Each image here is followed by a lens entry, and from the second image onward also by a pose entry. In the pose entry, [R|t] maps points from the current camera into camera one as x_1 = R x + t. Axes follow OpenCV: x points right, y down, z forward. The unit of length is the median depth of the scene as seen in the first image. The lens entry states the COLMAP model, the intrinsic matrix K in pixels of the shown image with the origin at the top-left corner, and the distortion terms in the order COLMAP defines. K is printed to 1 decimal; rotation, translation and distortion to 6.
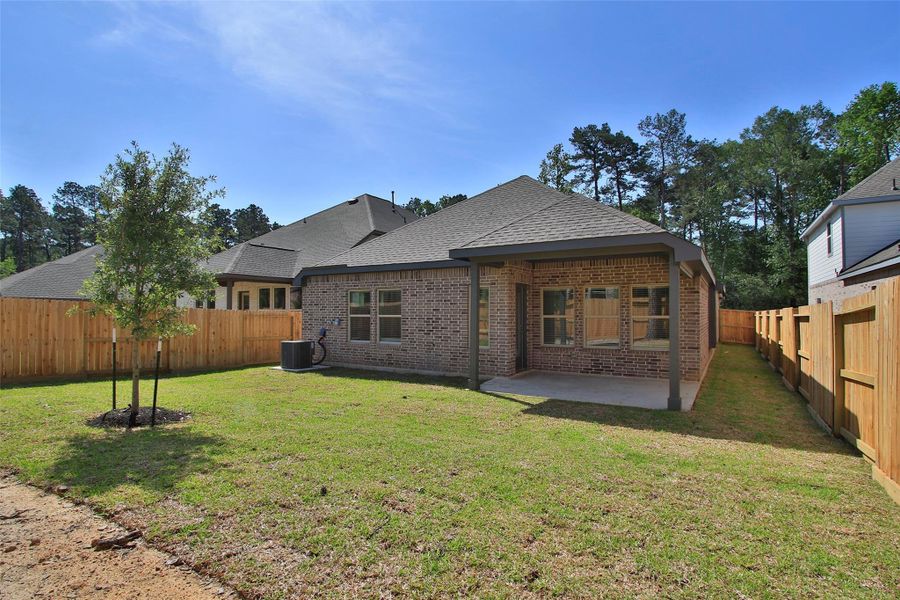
lens RADIAL K [[462.8, 0, 450.0], [0, 462.8, 300.0], [0, 0, 1]] dist [-0.012421, 0.001439]
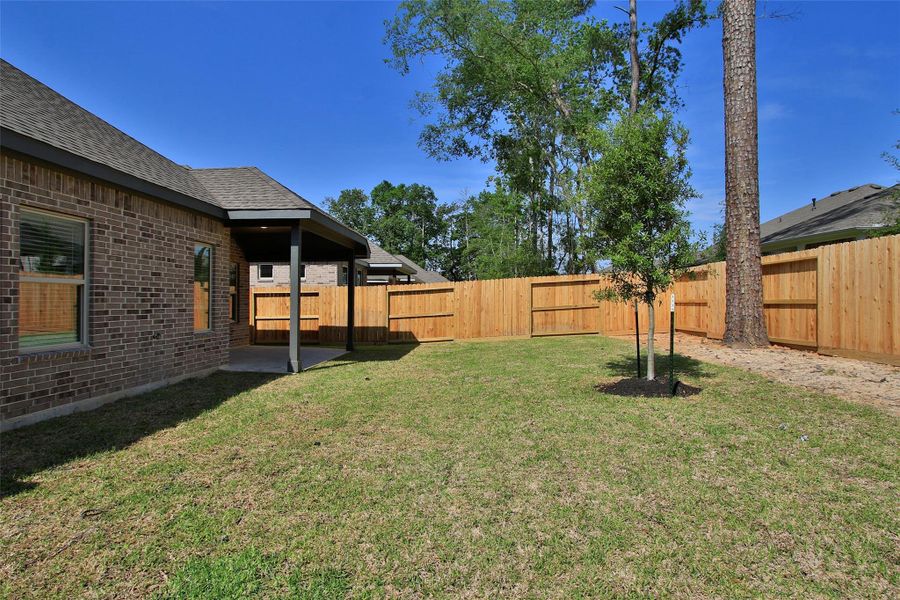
lens RADIAL K [[464.7, 0, 444.1], [0, 464.7, 299.1], [0, 0, 1]] dist [-0.014813, 0.001476]
pose [[-0.458299, 0.003501, 0.888791, -0.159663], [-0.023536, 0.999594, -0.016073, 0.012098], [-0.888487, -0.028285, -0.458030, 0.217105]]
